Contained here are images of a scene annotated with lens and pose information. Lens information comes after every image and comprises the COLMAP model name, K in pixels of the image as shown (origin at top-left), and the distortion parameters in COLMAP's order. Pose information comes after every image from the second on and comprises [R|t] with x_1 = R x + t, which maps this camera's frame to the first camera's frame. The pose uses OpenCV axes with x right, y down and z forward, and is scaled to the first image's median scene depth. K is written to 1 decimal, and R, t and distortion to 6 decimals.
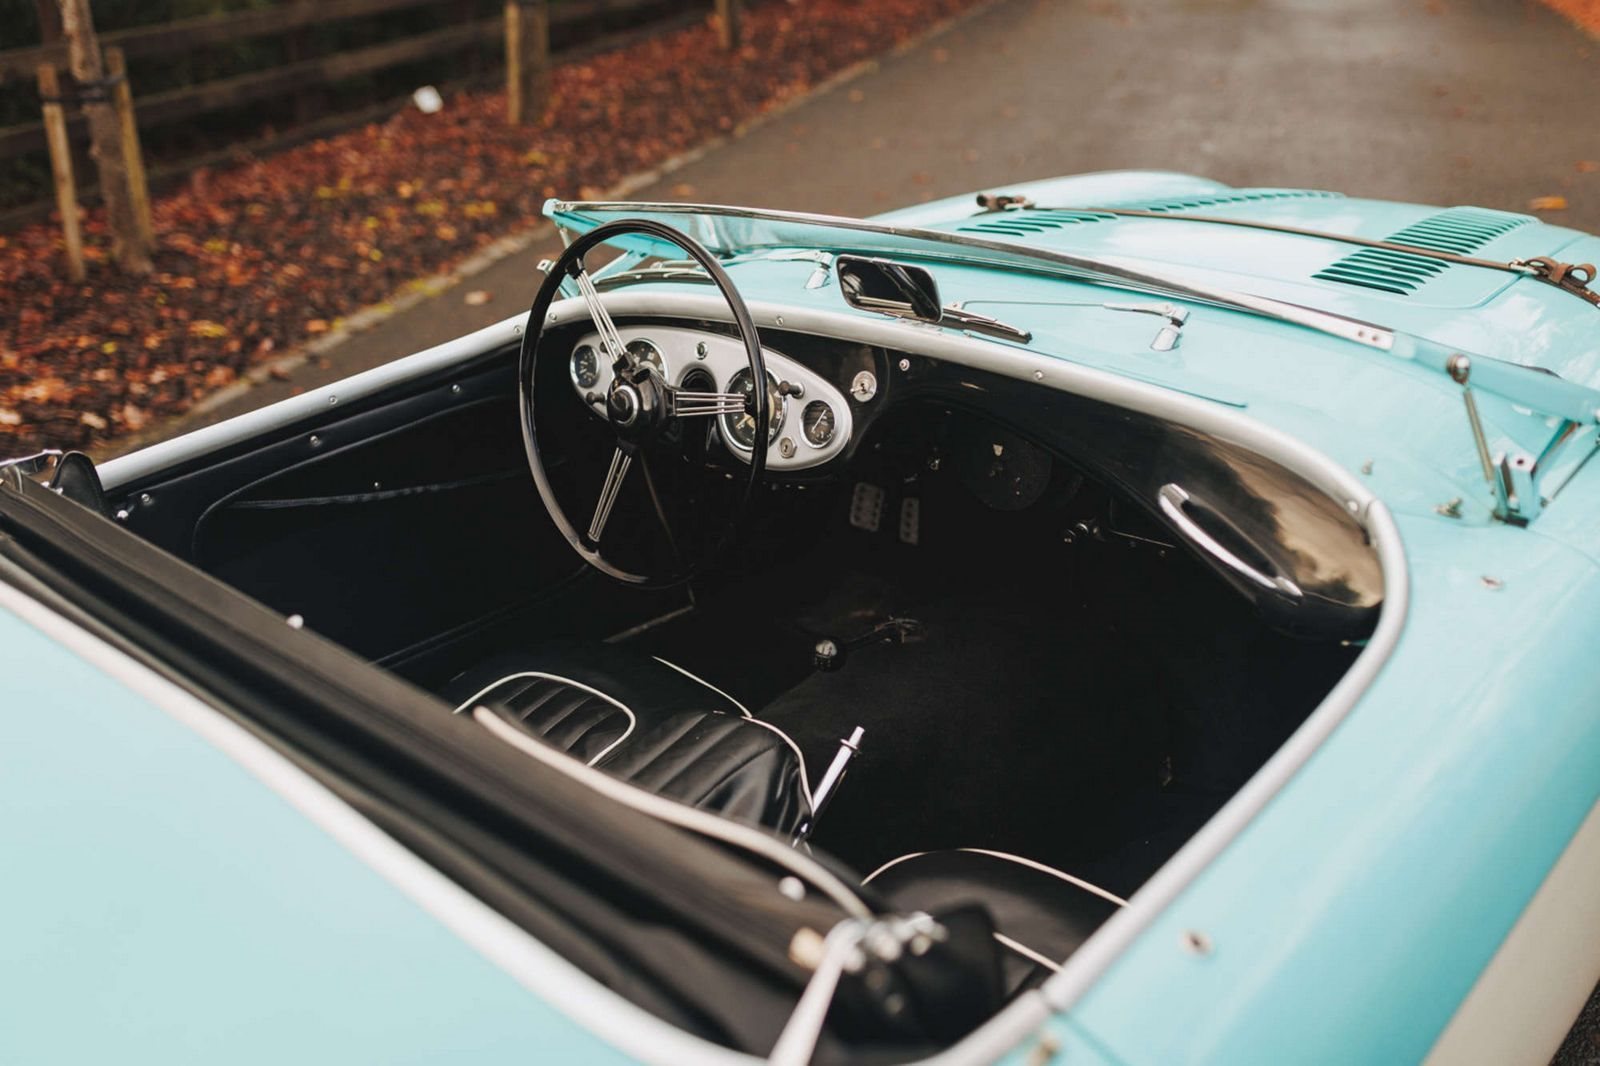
lens RADIAL K [[1498.4, 0, 808.3], [0, 1498.4, 538.0], [0, 0, 1]] dist [-0.005899, 0.000000]
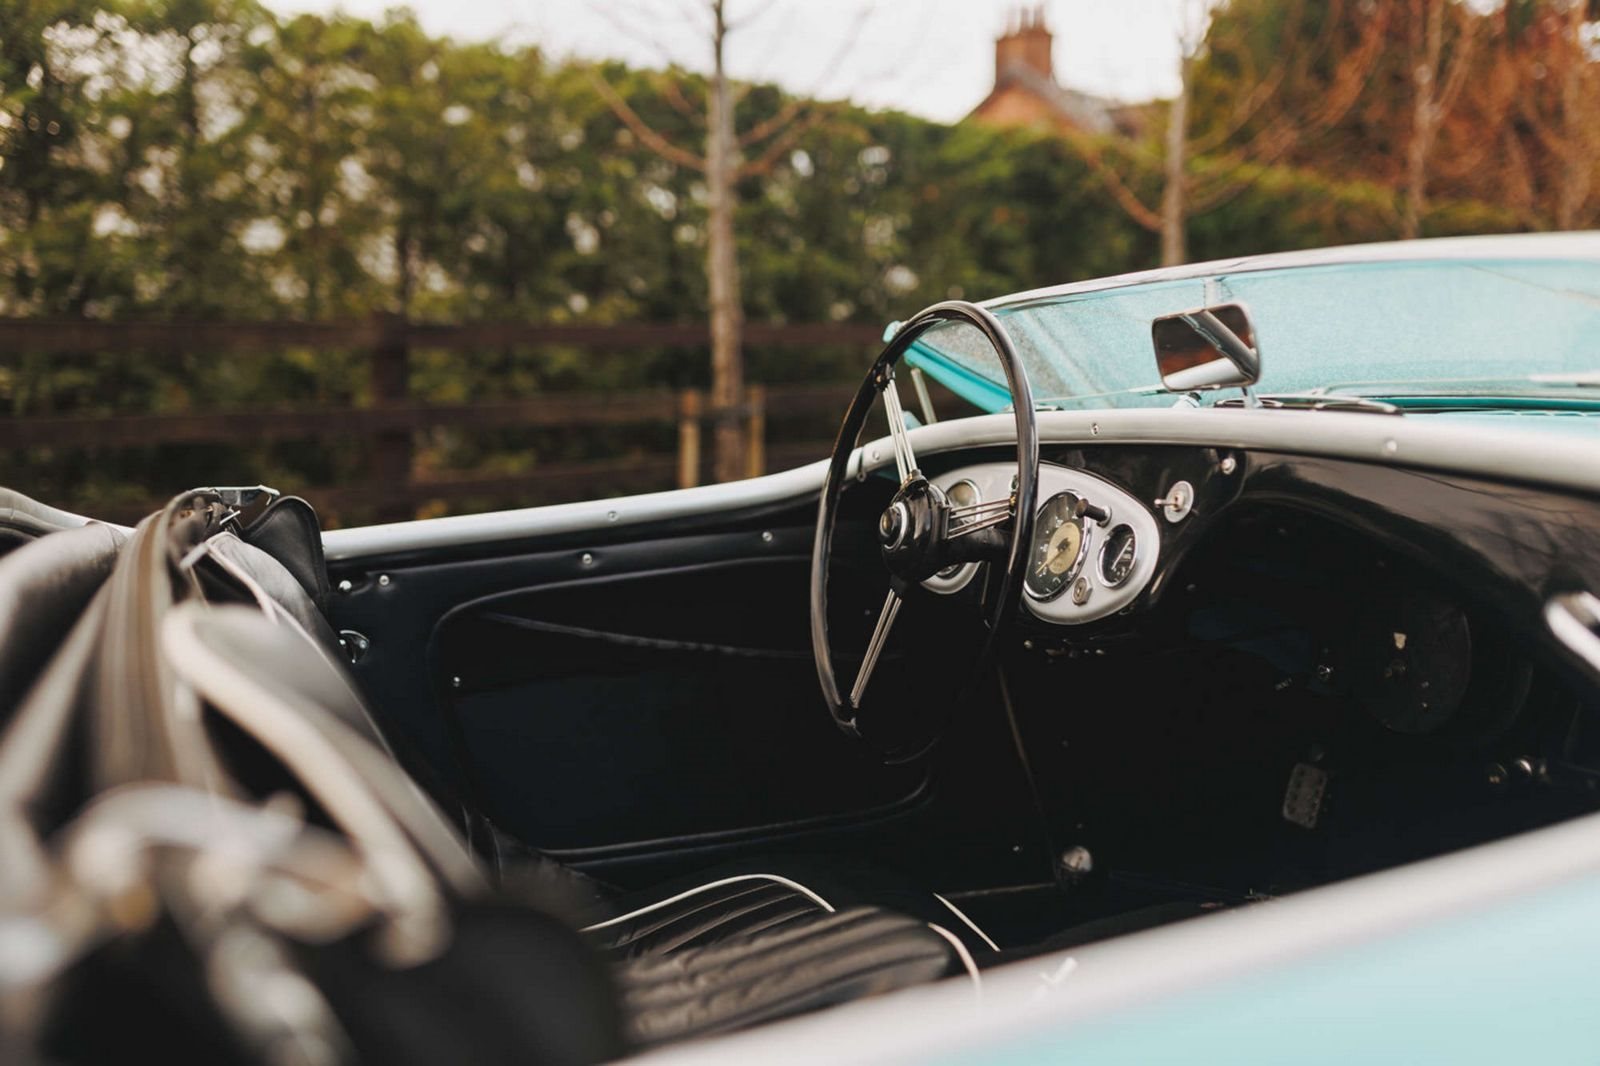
lens RADIAL K [[1498.4, 0, 805.3], [0, 1498.4, 526.6], [0, 0, 1]] dist [-0.005899, 0.000000]
pose [[0.903957, 0.076101, -0.420798, 0.170353], [-0.189475, 0.953448, -0.234600, 0.107495], [0.383356, 0.291799, 0.876294, 0.289175]]
